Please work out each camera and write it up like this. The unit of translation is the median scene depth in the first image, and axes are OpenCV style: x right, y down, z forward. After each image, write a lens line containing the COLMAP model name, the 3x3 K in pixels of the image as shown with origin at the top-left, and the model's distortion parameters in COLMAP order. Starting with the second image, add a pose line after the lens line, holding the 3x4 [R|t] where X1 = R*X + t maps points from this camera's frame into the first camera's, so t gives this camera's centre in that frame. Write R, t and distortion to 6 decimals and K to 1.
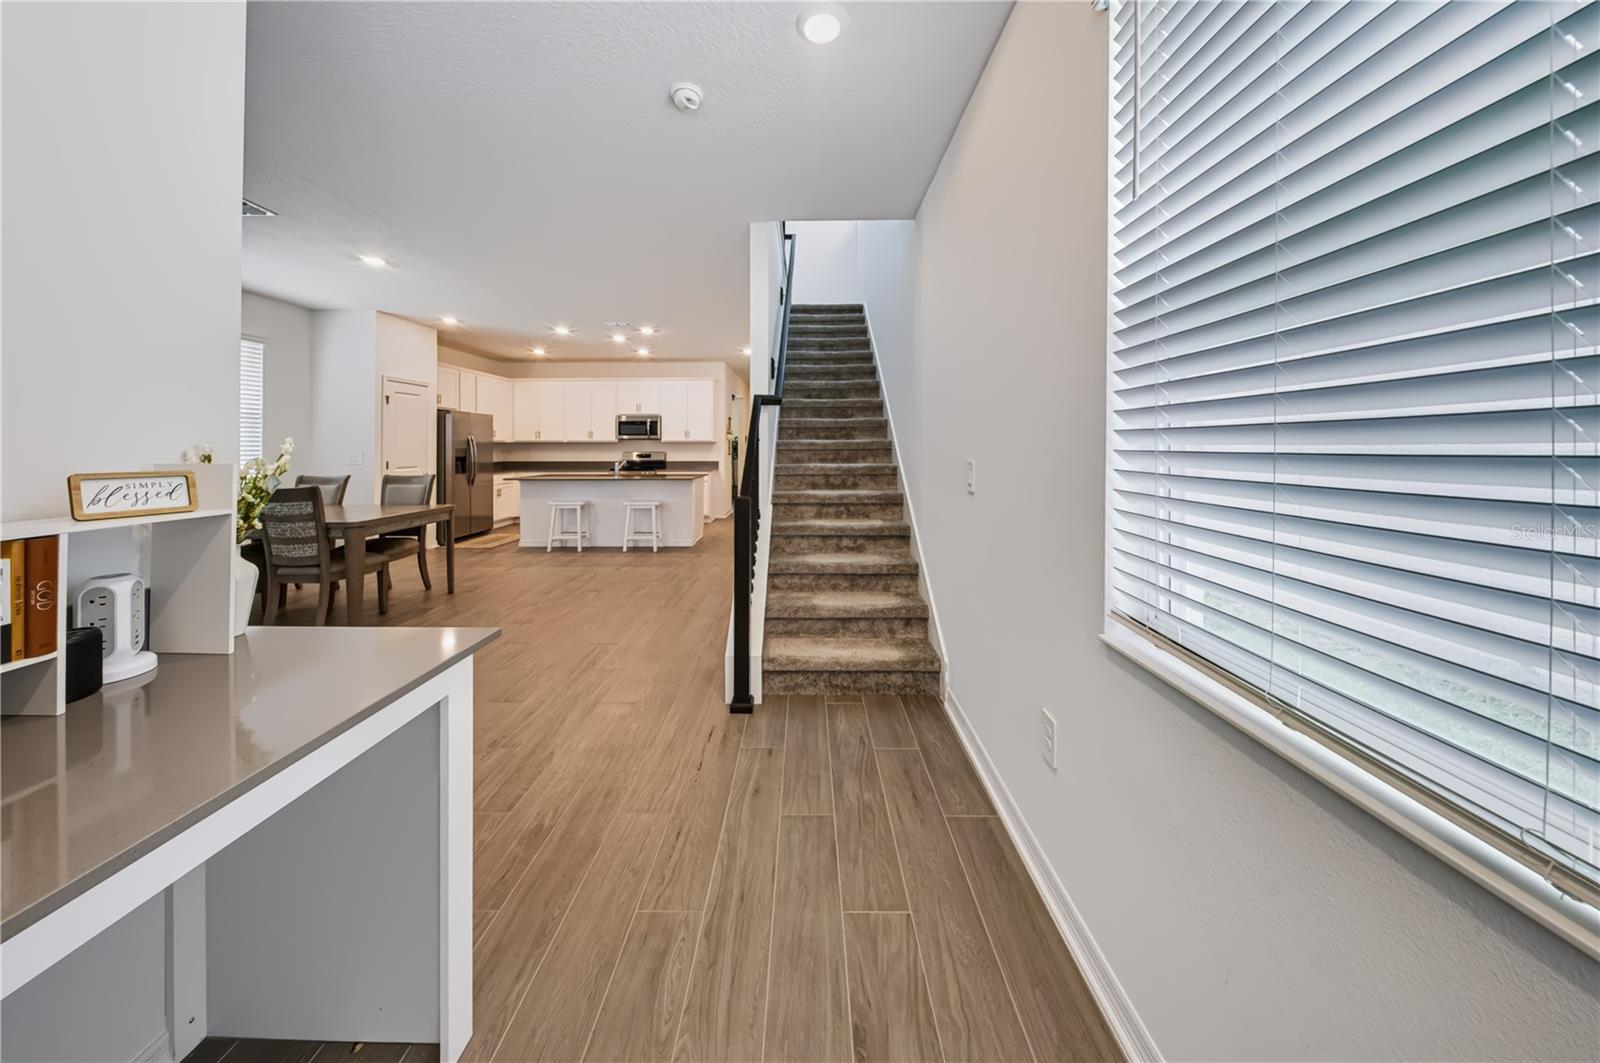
lens RADIAL K [[509.7, 0, 796.6], [0, 509.7, 451.9], [0, 0, 1]] dist [0.000541, -0.000027]
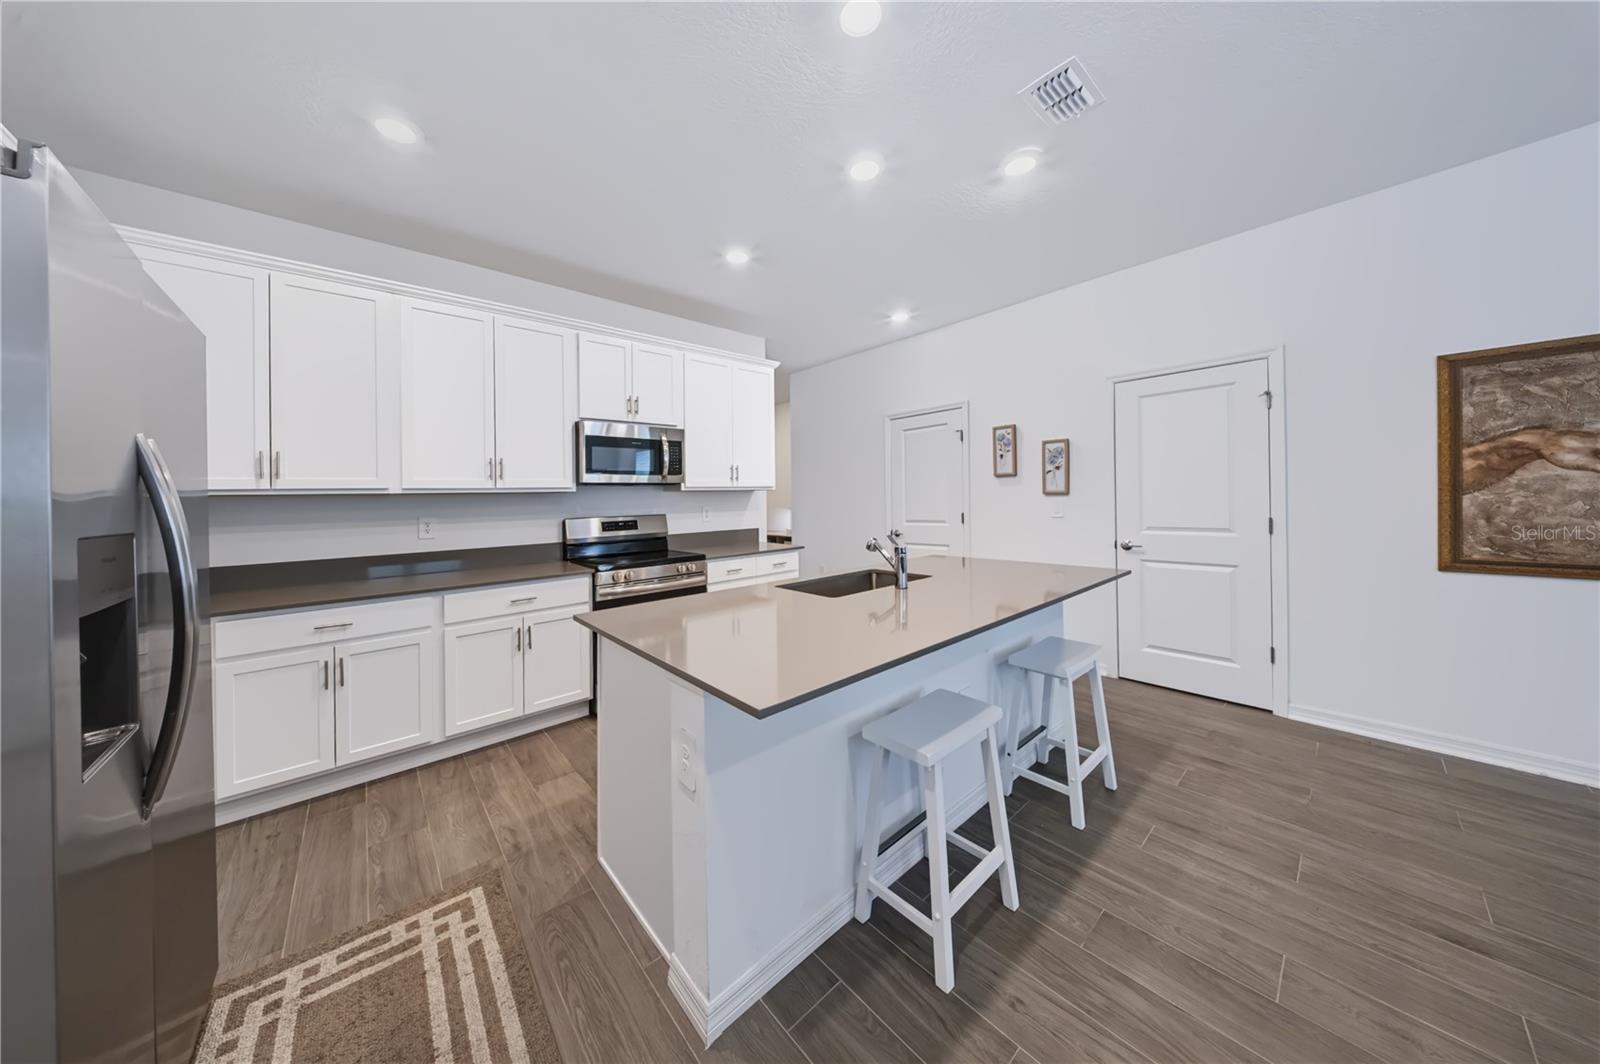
lens RADIAL K [[496.0, 0, 784.9], [0, 496.0, 503.2], [0, 0, 1]] dist [0.000297, -0.000020]
pose [[0.751339, -0.021837, 0.659555, -0.561001], [0.029980, 0.999550, -0.001058, -0.006562], [-0.659235, 0.020568, 0.751656, 0.736304]]
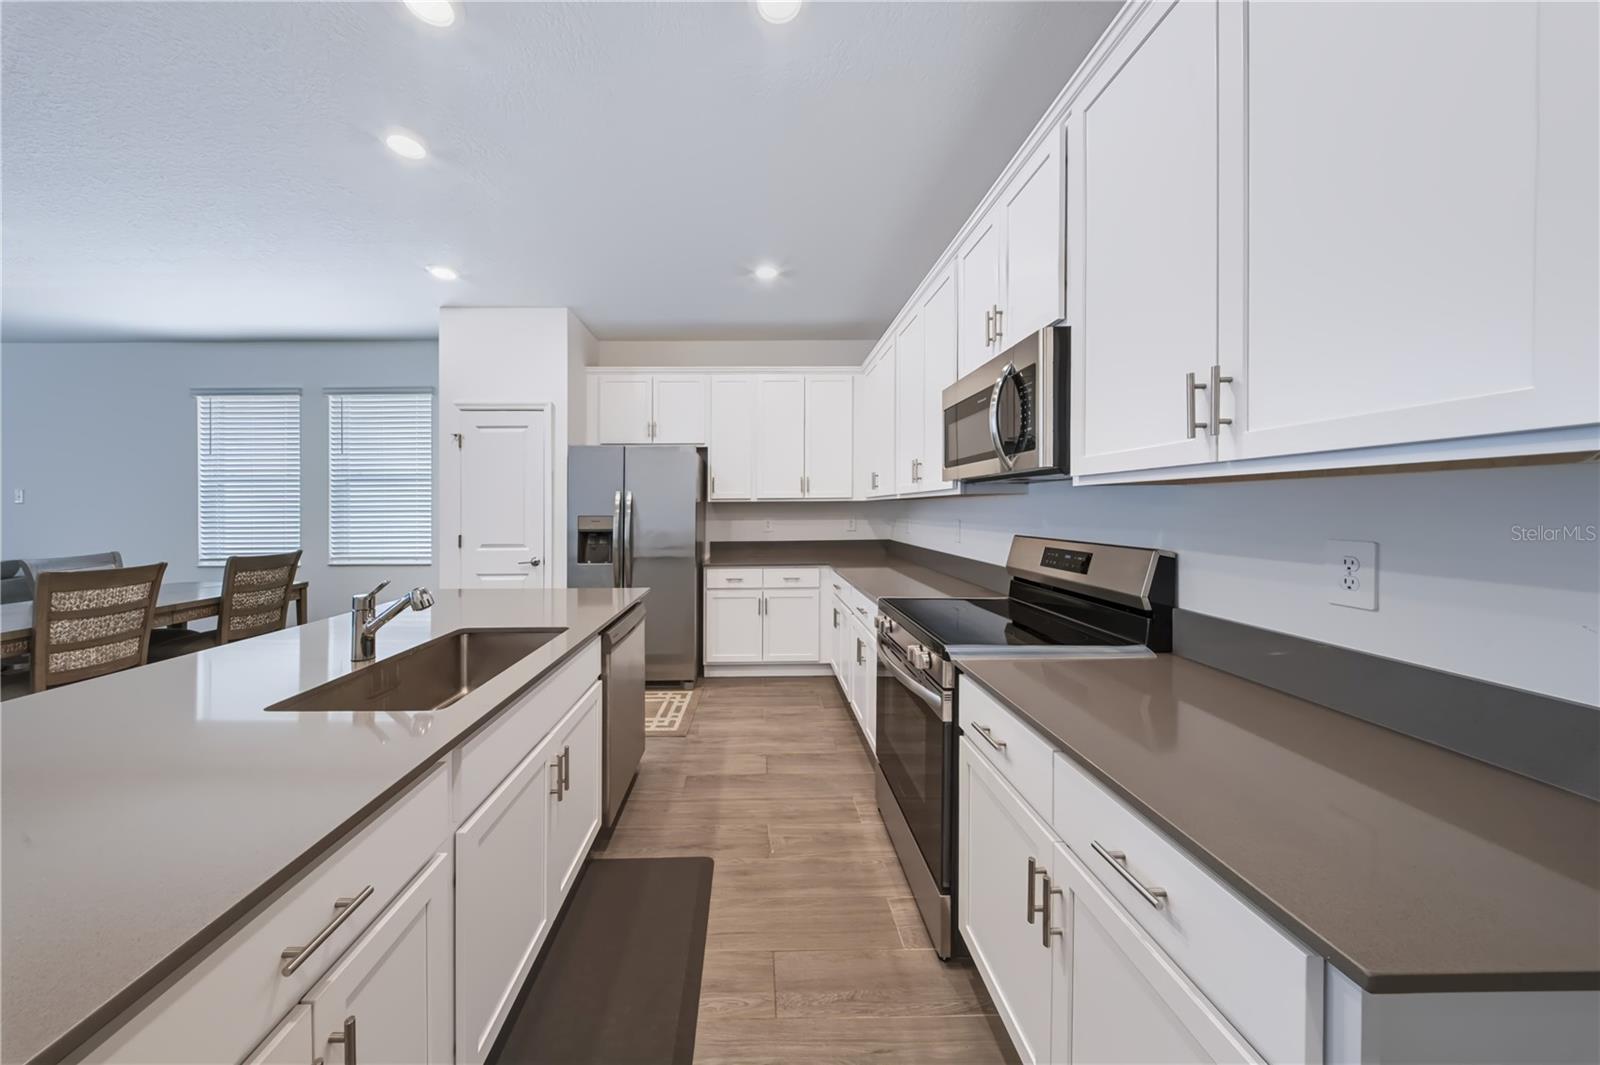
lens RADIAL K [[487.5, 0, 757.0], [0, 487.5, 511.7], [0, 0, 1]] dist [0.010943, -0.004552]
pose [[0.014488, 0.008874, -0.999856, -0.132714], [-0.004297, 0.999952, 0.008812, -0.014288], [0.999886, 0.004169, 0.014526, 1.057564]]
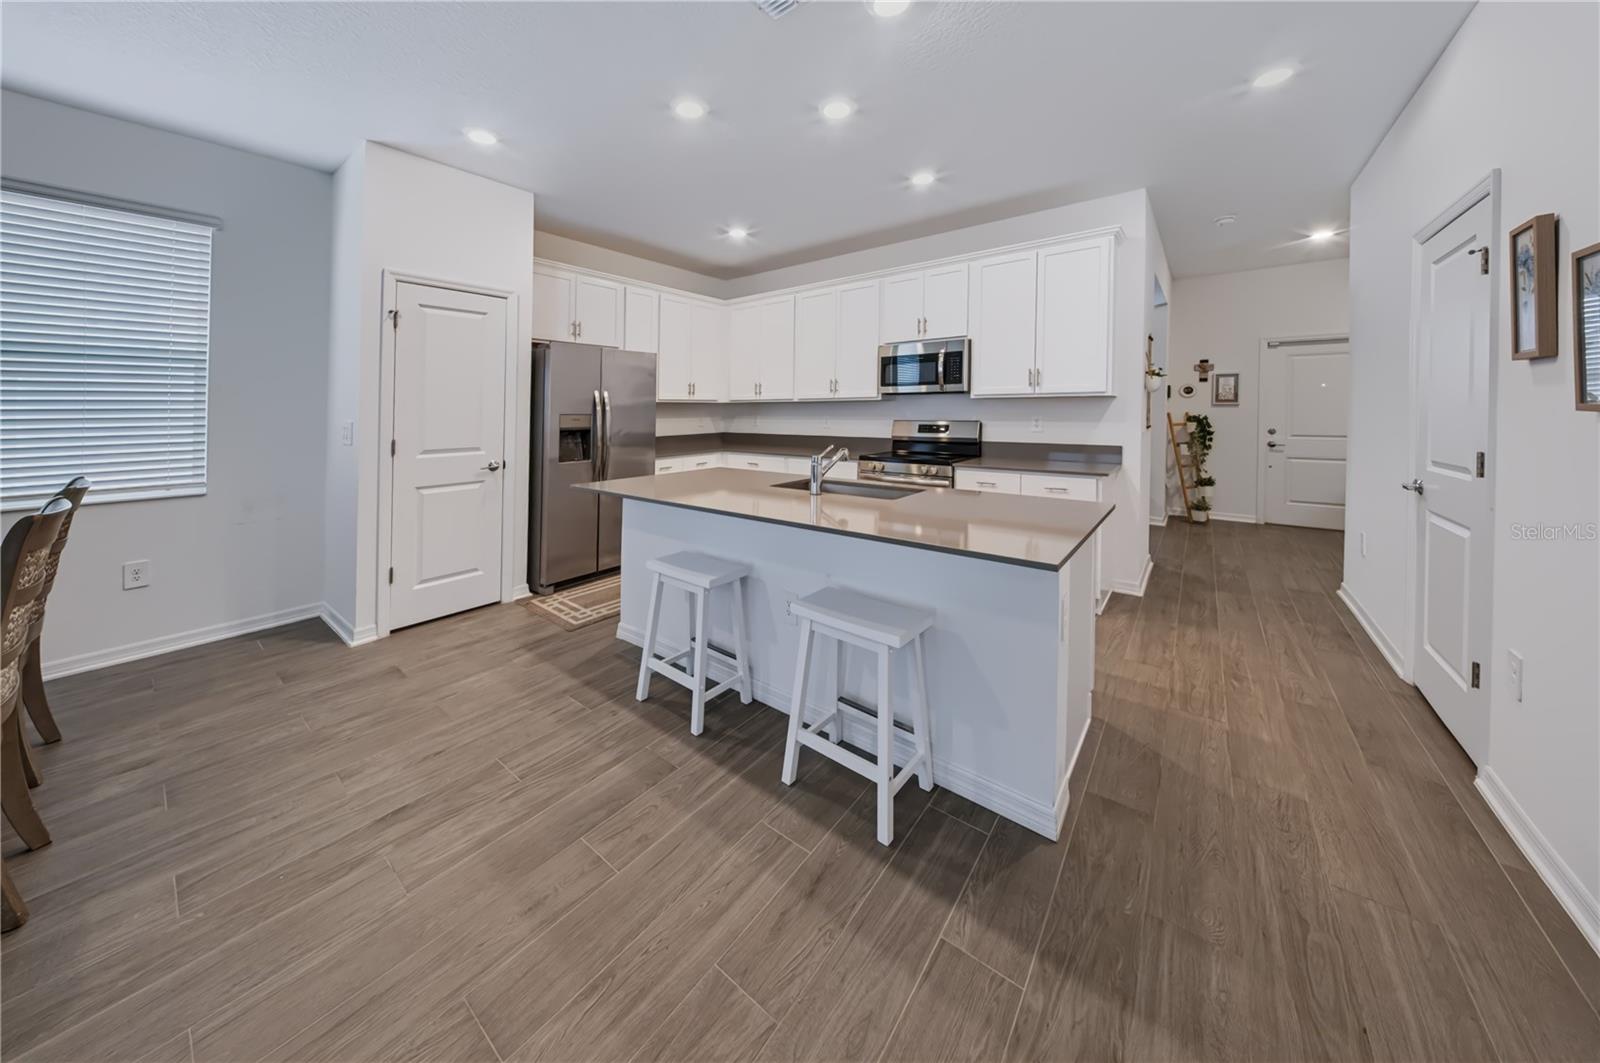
lens RADIAL K [[518.4, 0, 778.1], [0, 518.4, 421.5], [0, 0, 1]] dist [0.000822, 0.000010]
pose [[0.785055, 0.012550, -0.619299, -0.138510], [-0.002483, 0.999850, 0.017115, -0.007664], [0.619421, -0.011899, 0.784969, 0.639265]]
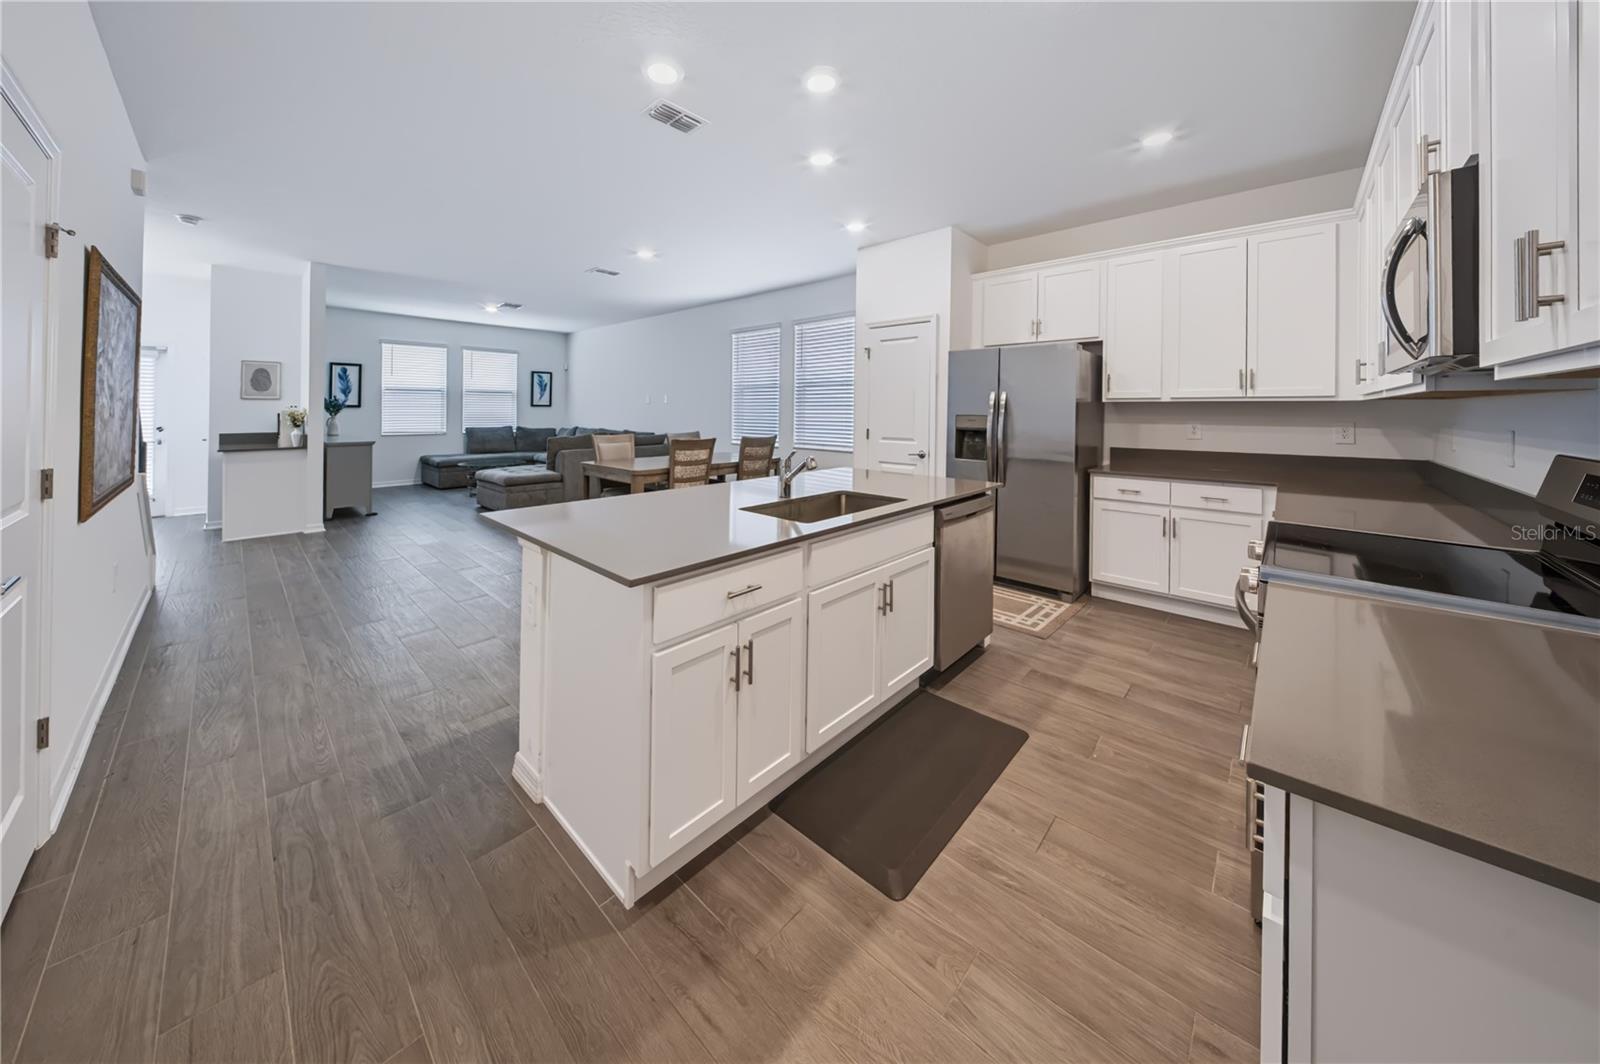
lens RADIAL K [[527.4, 0, 790.4], [0, 527.4, 405.8], [0, 0, 1]] dist [0.011160, -0.000031]
pose [[-0.672918, -0.006166, -0.739691, -0.077965], [-0.011152, 0.999936, 0.001810, -0.013987], [0.739633, 0.009467, -0.672944, 1.135704]]
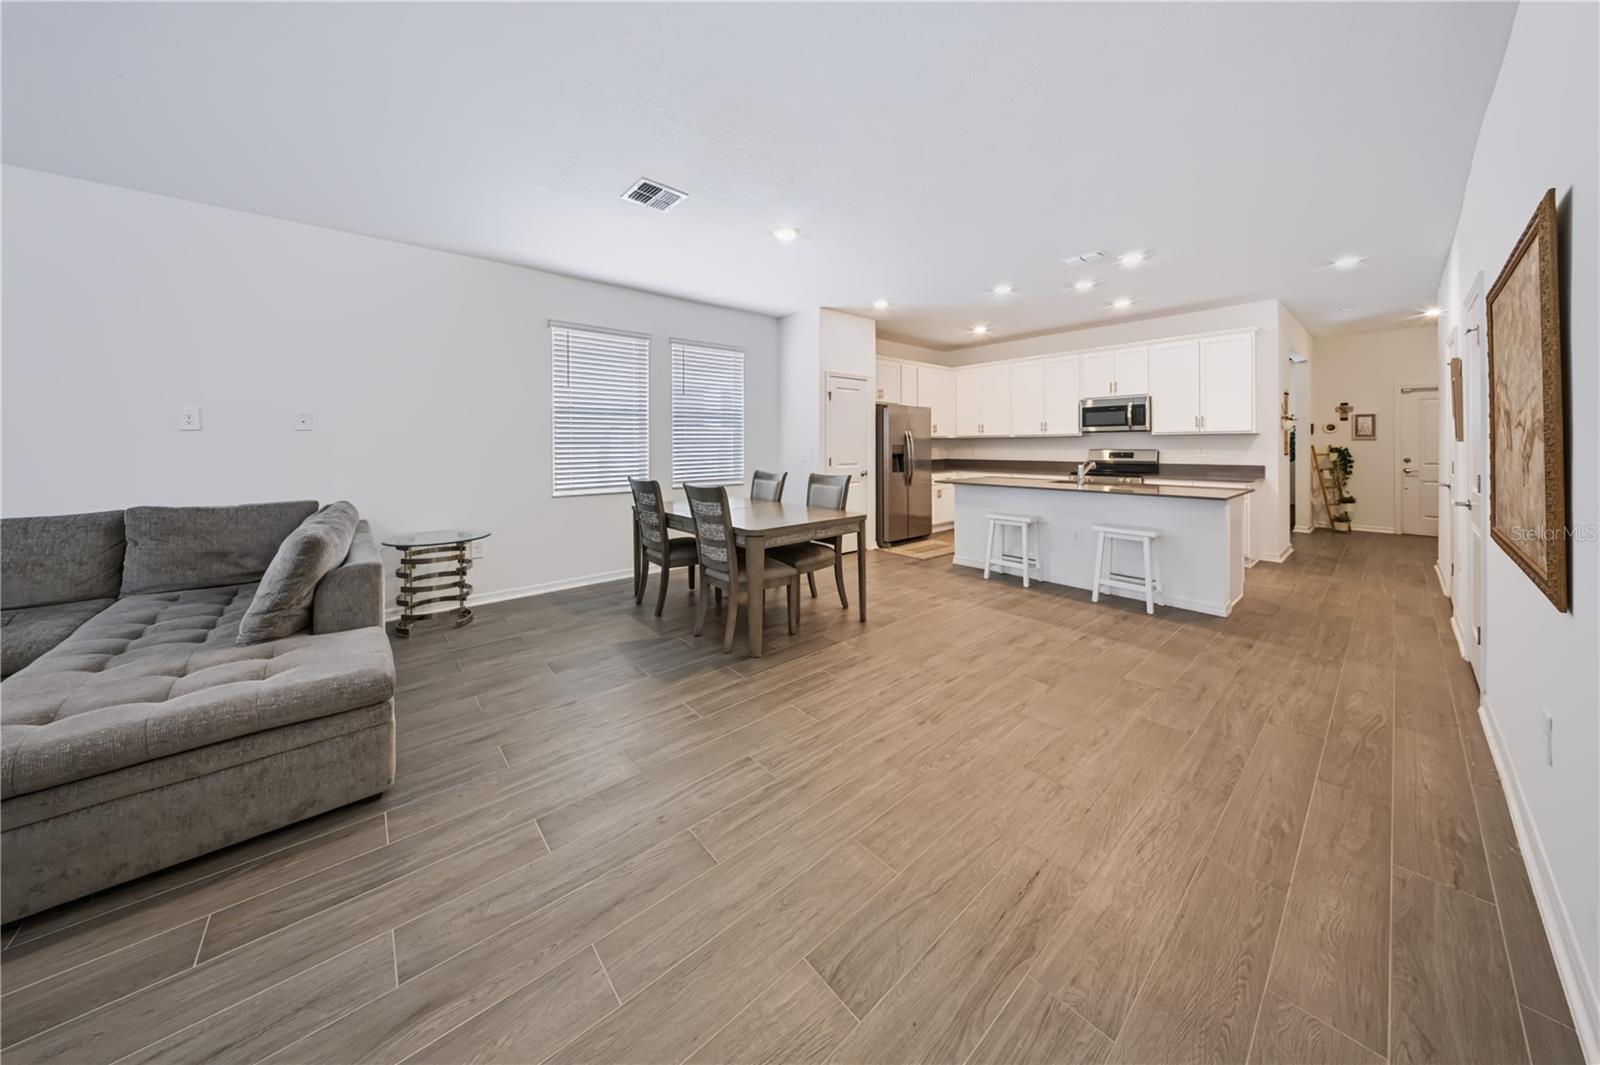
lens RADIAL K [[511.1, 0, 791.9], [0, 511.1, 441.3], [0, 0, 1]] dist [0.000023, -0.000071]
pose [[0.659574, -0.006259, -0.751613, -0.081454], [-0.003942, 0.999923, -0.011787, -0.000945], [0.751629, 0.010737, 0.659499, 0.223055]]
